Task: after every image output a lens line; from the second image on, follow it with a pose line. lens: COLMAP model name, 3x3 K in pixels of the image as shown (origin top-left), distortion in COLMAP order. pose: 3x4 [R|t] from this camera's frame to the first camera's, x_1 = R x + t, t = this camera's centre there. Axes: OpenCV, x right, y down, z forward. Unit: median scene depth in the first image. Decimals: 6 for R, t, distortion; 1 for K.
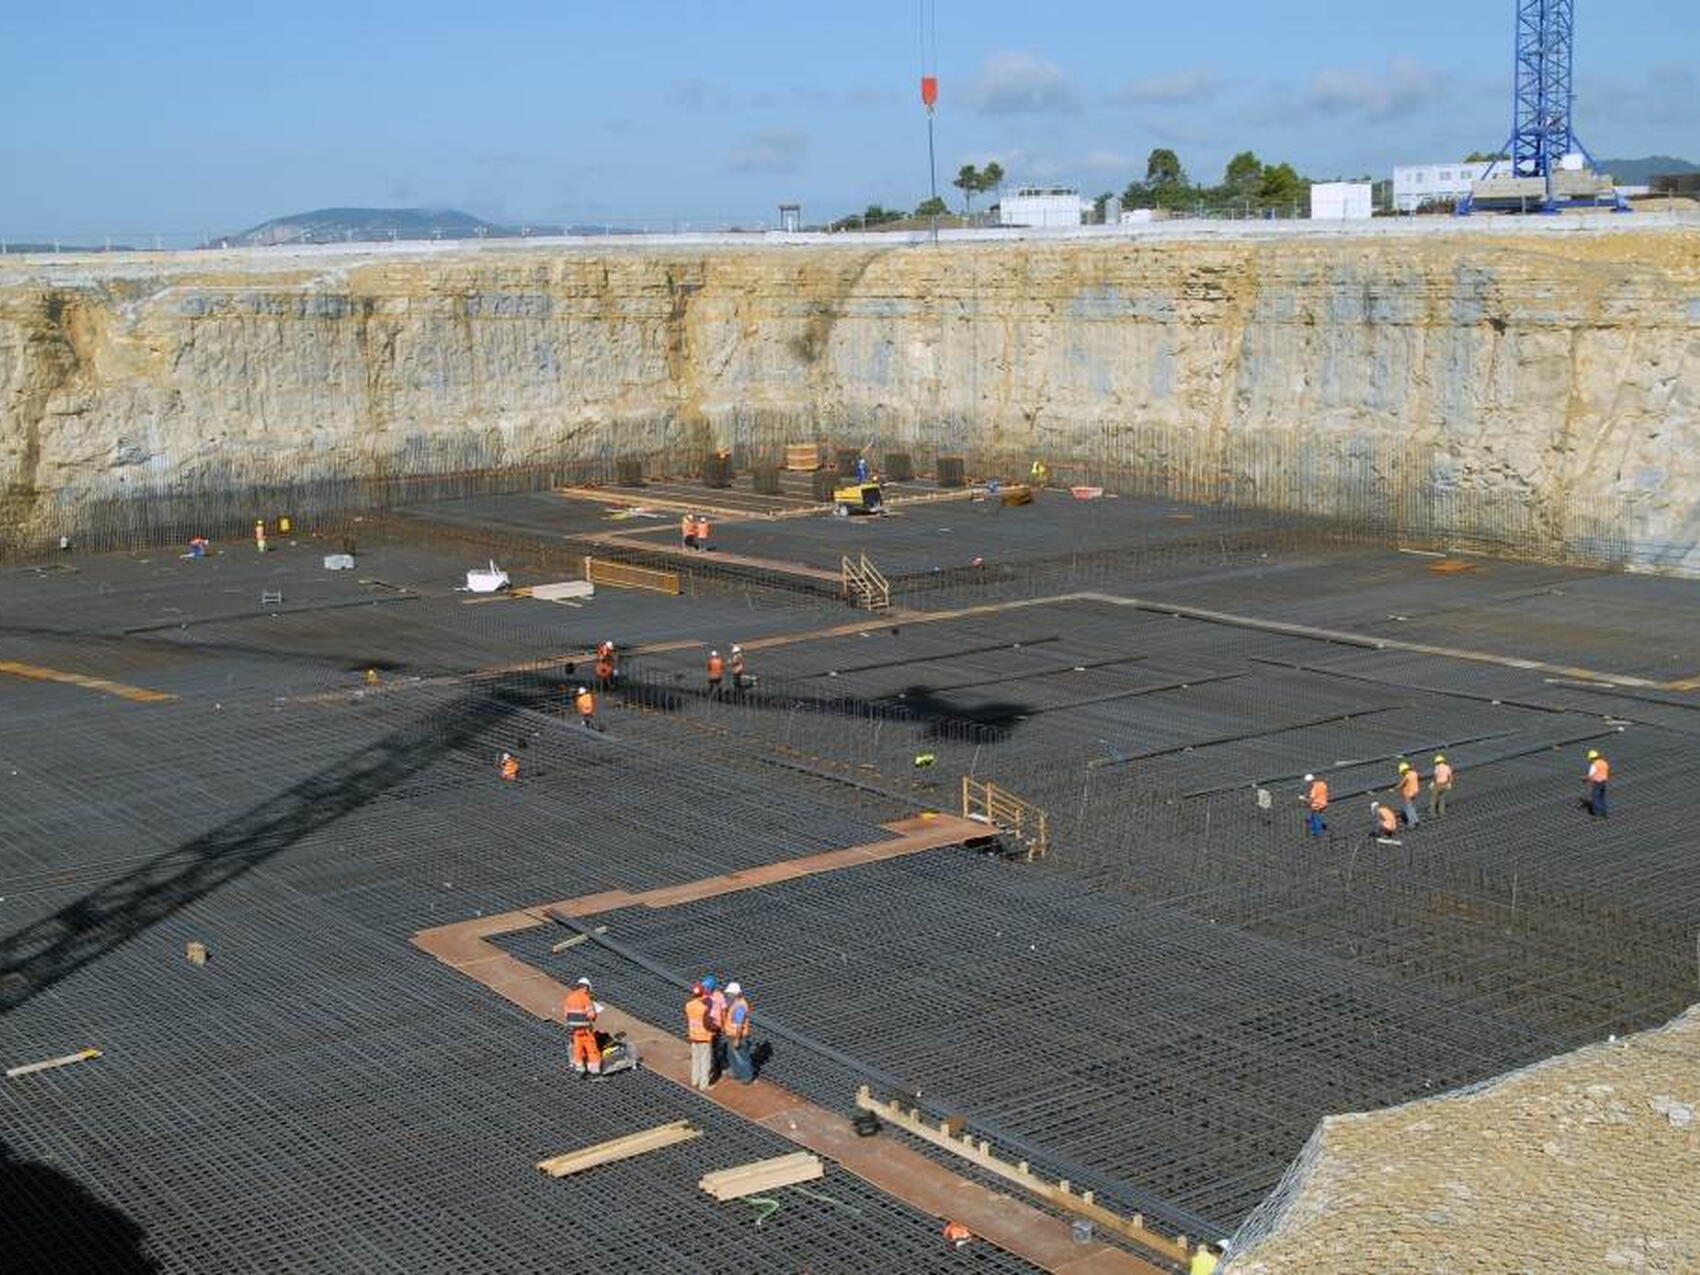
lens RADIAL K [[2562.7, 0, 850.0], [0, 2562.7, 637.5], [0, 0, 1]] dist [0.014094, 0.099466]
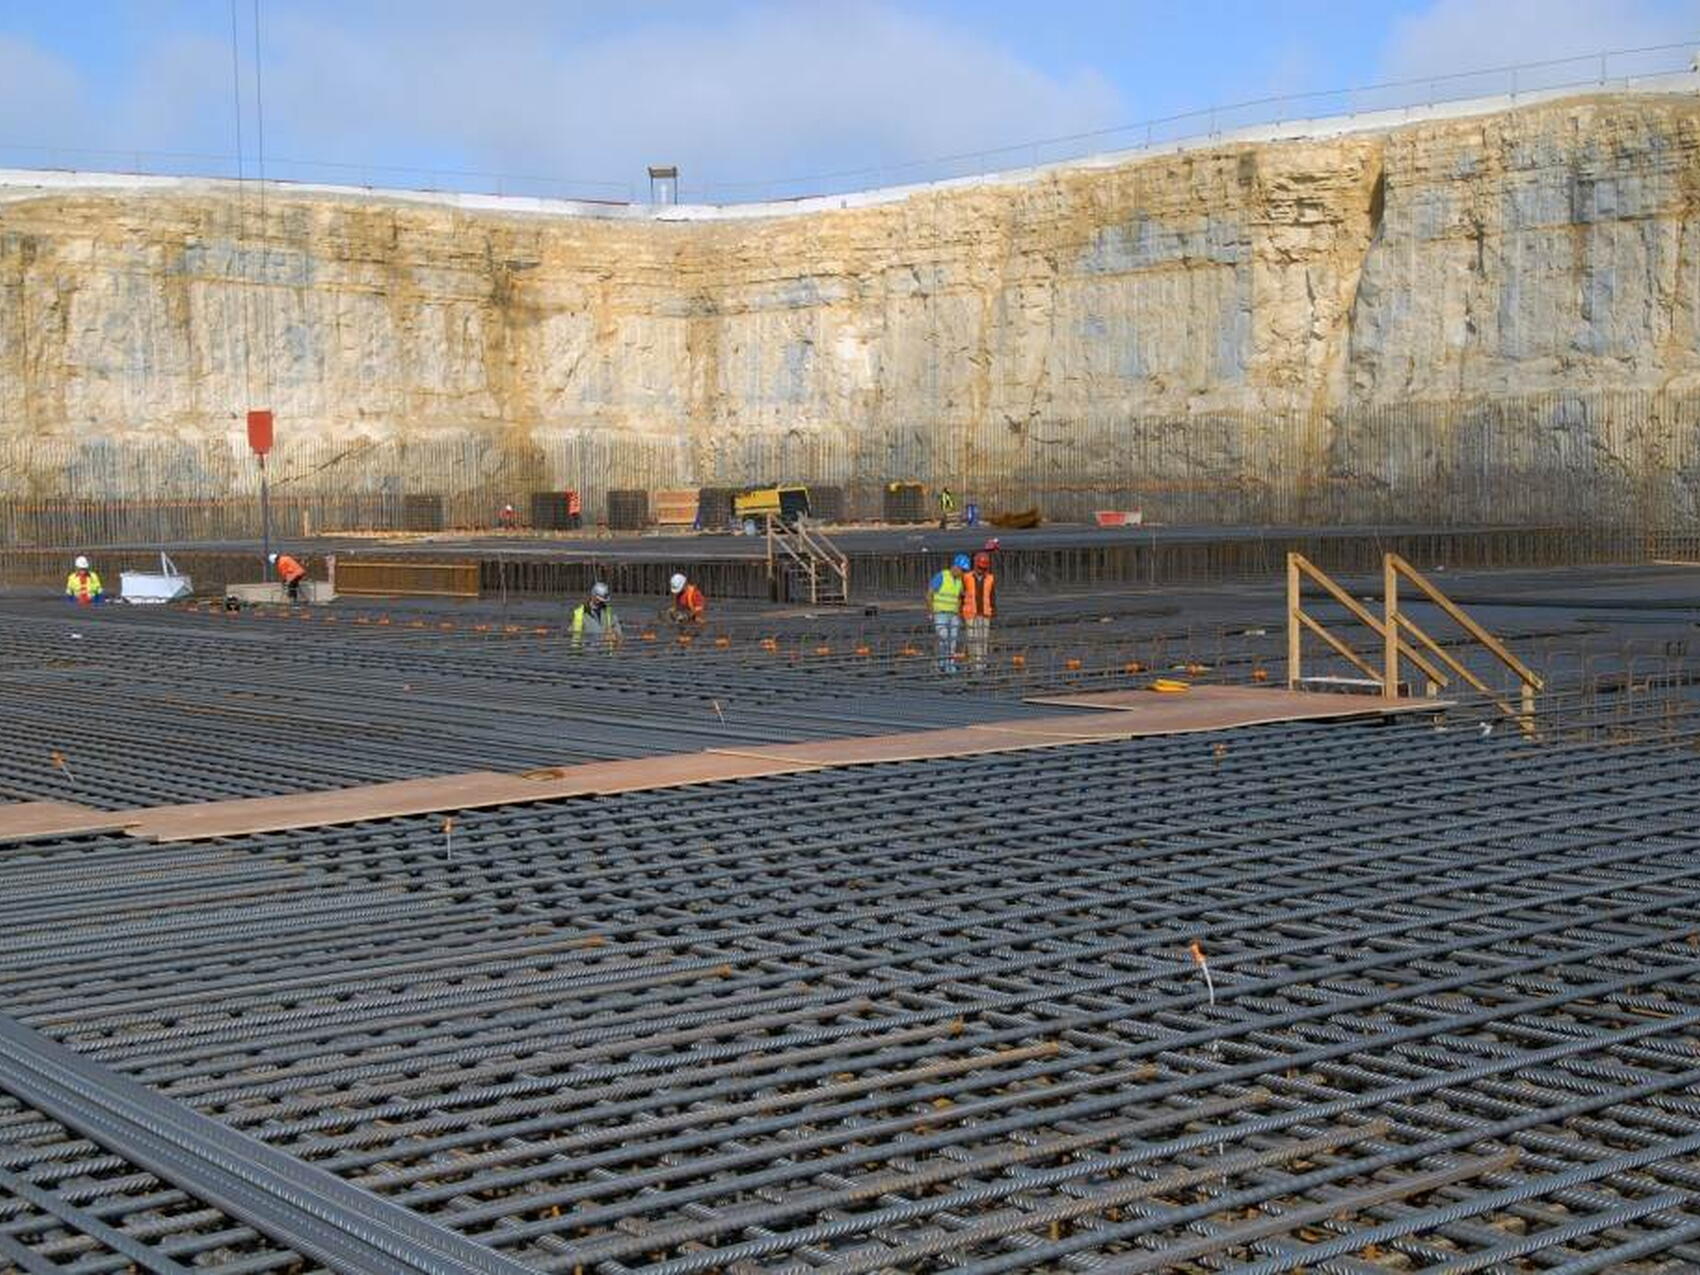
lens RADIAL K [[2562.7, 0, 850.0], [0, 2562.7, 637.5], [0, 0, 1]] dist [0.014094, 0.099466]
pose [[0.998218, 0.009774, 0.058859, -0.013916], [-0.002717, 0.992915, -0.118792, 0.049975], [-0.059603, 0.118421, 0.991173, 0.342923]]
